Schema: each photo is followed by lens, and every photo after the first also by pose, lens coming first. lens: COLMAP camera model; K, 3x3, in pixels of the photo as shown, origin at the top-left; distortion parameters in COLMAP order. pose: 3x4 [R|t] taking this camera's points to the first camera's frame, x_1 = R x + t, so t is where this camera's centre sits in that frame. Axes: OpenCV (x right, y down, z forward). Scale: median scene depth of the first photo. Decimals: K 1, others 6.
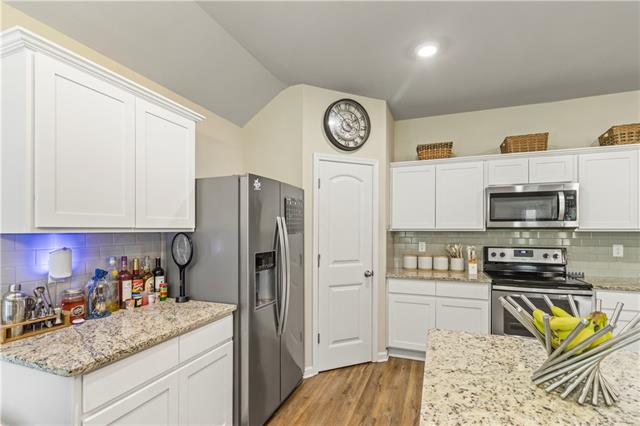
lens RADIAL K [[305.2, 0, 319.7], [0, 305.2, 228.2], [0, 0, 1]] dist [0.000724, 0.000584]
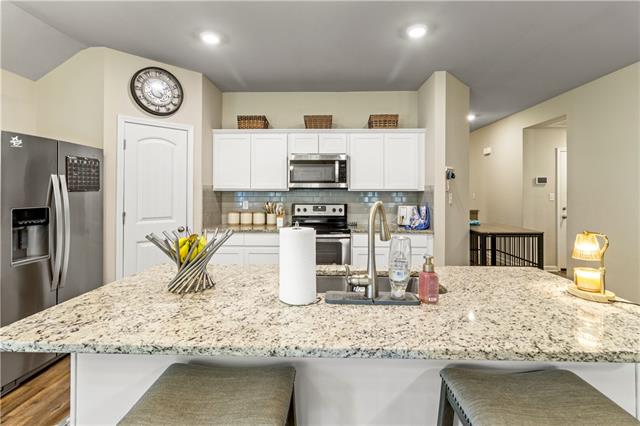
lens RADIAL K [[297.6, 0, 321.4], [0, 297.6, 192.2], [0, 0, 1]] dist [0.000697, 0.000014]
pose [[0.943906, 0.002247, 0.330205, 0.294416], [-0.002869, 0.999995, 0.001396, 0.014144], [-0.330201, -0.002265, 0.943908, -0.185362]]
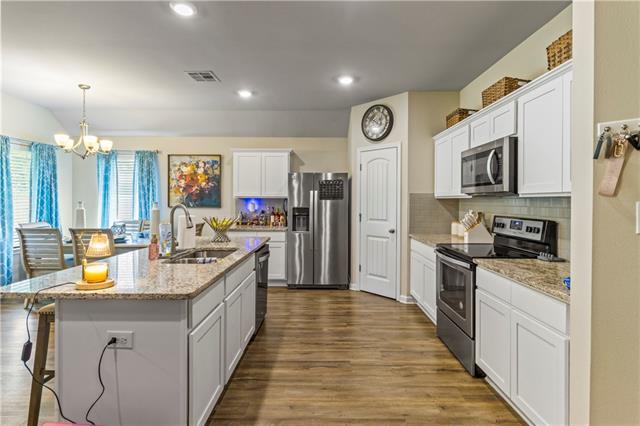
lens RADIAL K [[317.1, 0, 321.2], [0, 317.1, 202.1], [0, 0, 1]] dist [0.000681, -0.000328]
pose [[0.352222, 0.005740, -0.935899, 1.400722], [-0.000625, 0.999982, 0.005898, 0.019018], [0.935916, -0.001492, 0.352220, 0.247960]]
